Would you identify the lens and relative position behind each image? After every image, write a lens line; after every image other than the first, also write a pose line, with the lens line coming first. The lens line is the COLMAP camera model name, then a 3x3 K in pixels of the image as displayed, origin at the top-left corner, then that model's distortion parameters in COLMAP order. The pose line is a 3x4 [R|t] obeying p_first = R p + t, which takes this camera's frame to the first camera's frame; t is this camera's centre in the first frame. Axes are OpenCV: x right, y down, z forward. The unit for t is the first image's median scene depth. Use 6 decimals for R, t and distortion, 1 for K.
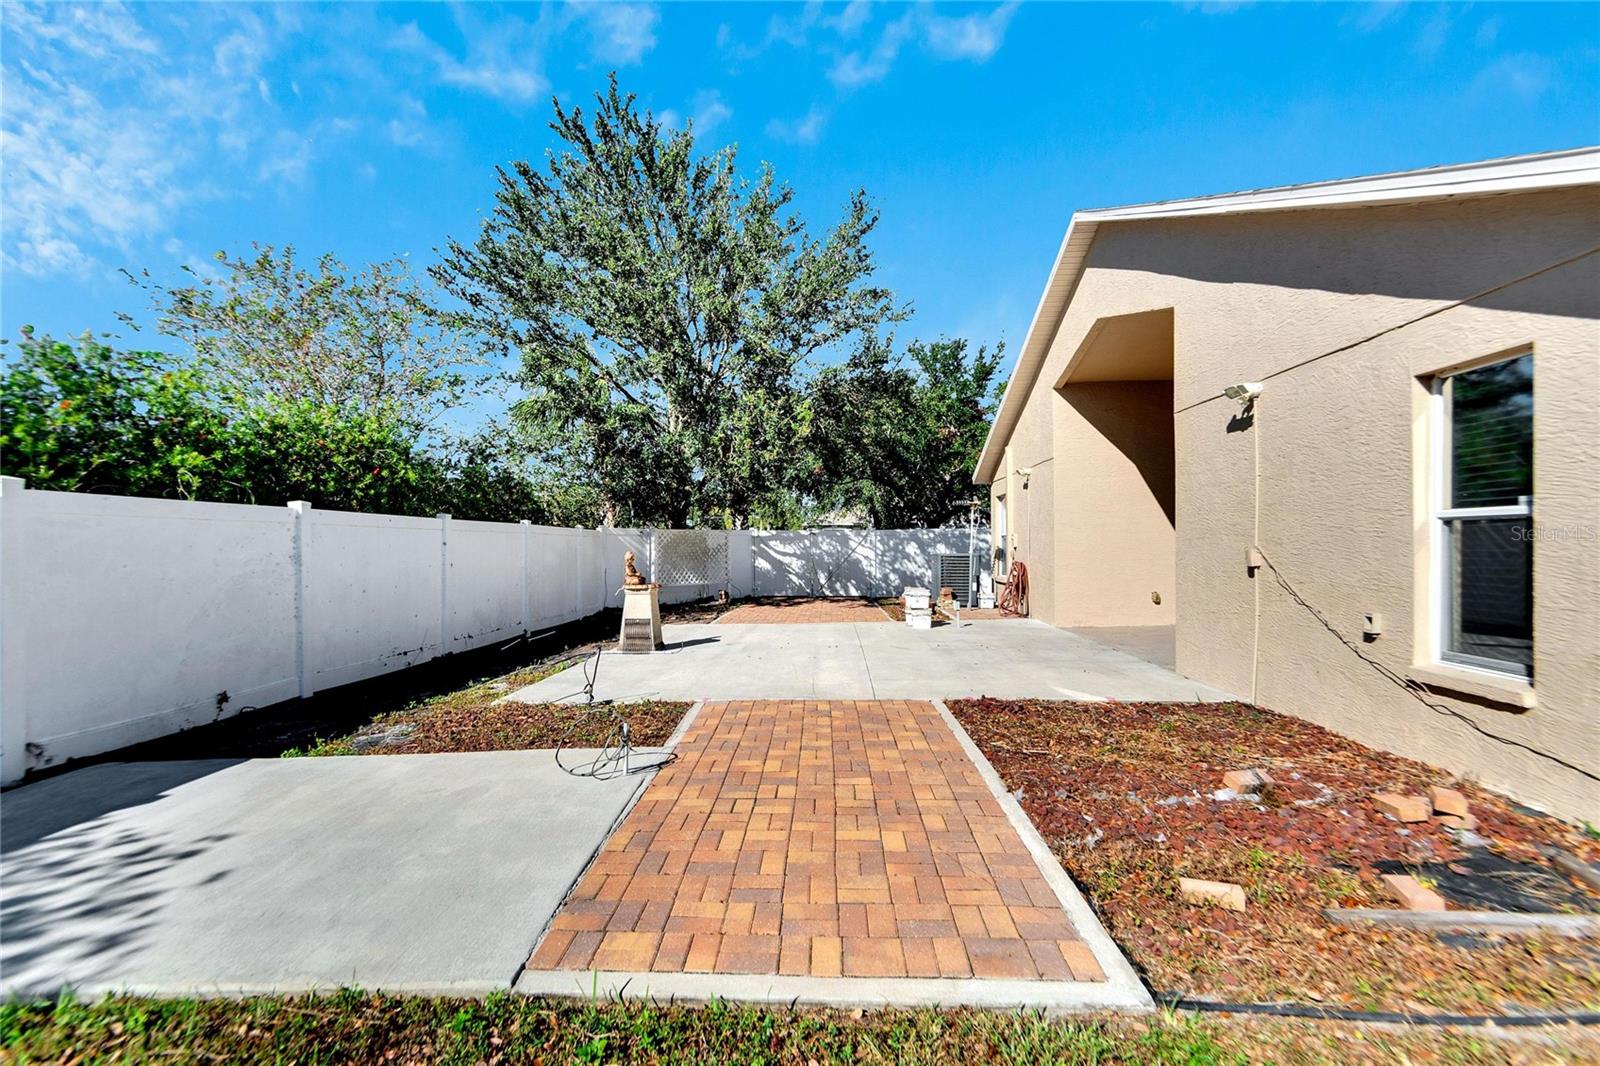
lens RADIAL K [[703.2, 0, 786.9], [0, 703.2, 536.5], [0, 0, 1]] dist [-0.000806, -0.000456]
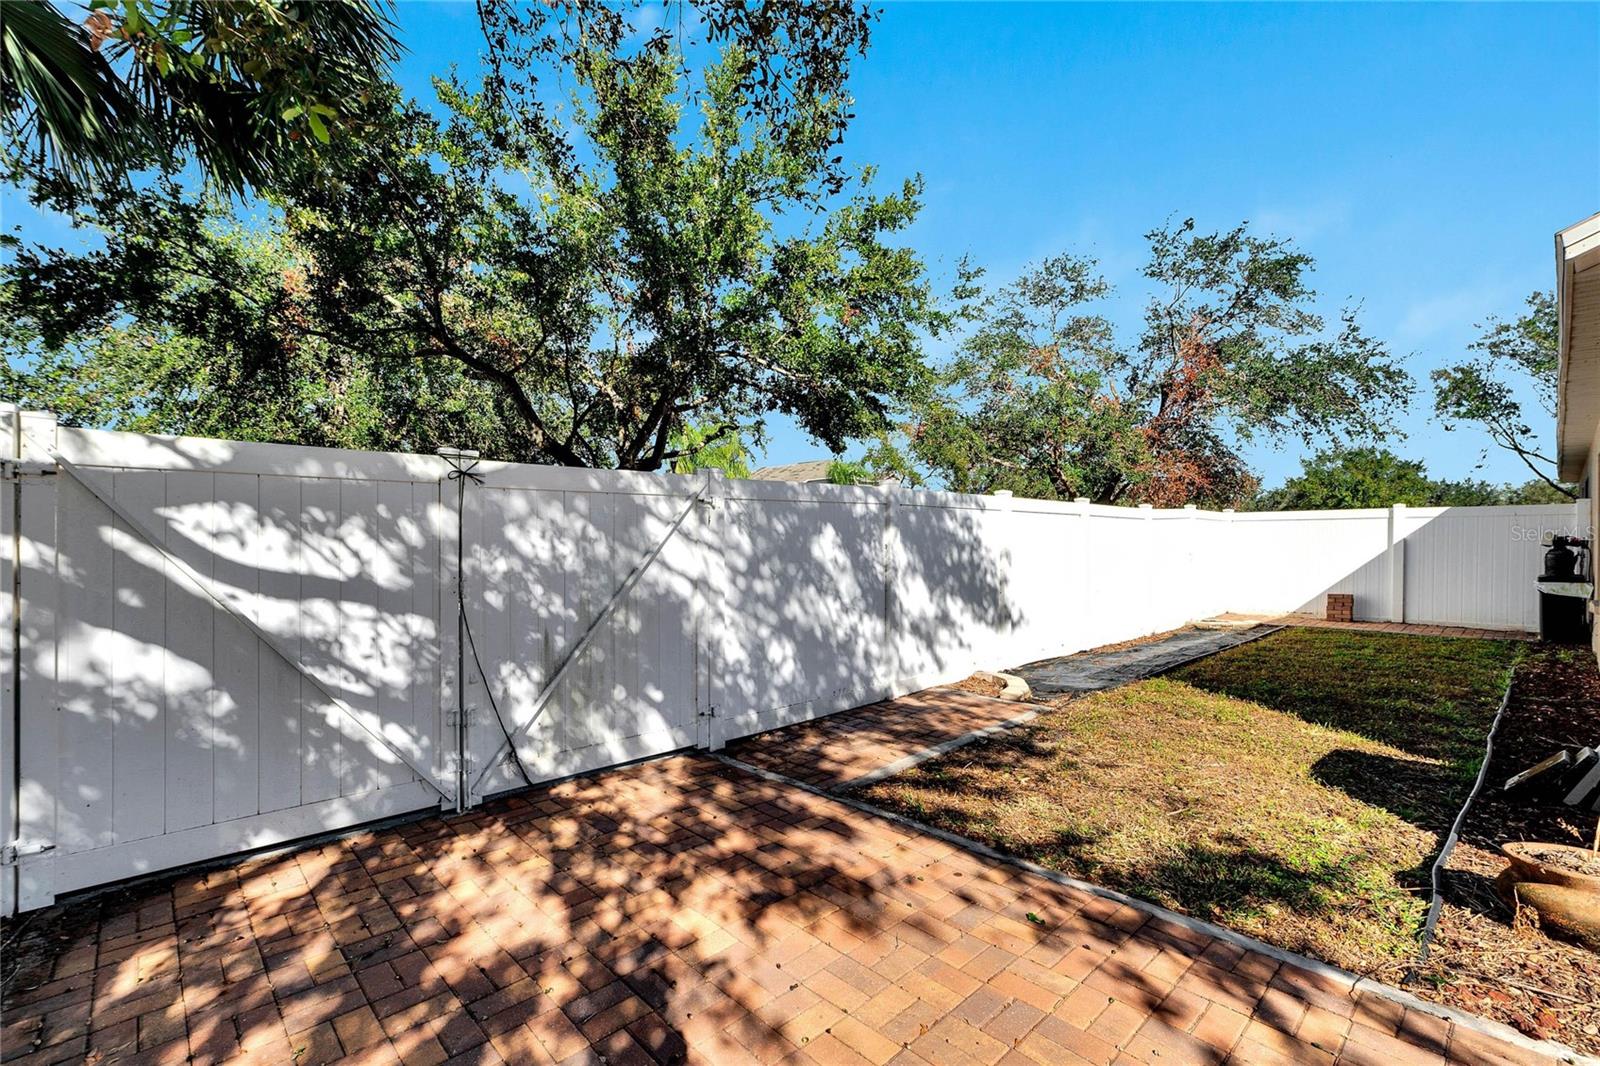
lens RADIAL K [[703.2, 0, 786.9], [0, 703.2, 536.5], [0, 0, 1]] dist [-0.000806, -0.000456]
pose [[0.690946, 0.003798, 0.722896, -0.048543], [-0.016283, 0.999814, 0.010309, 0.010903], [-0.722723, -0.018894, 0.690880, 0.902910]]
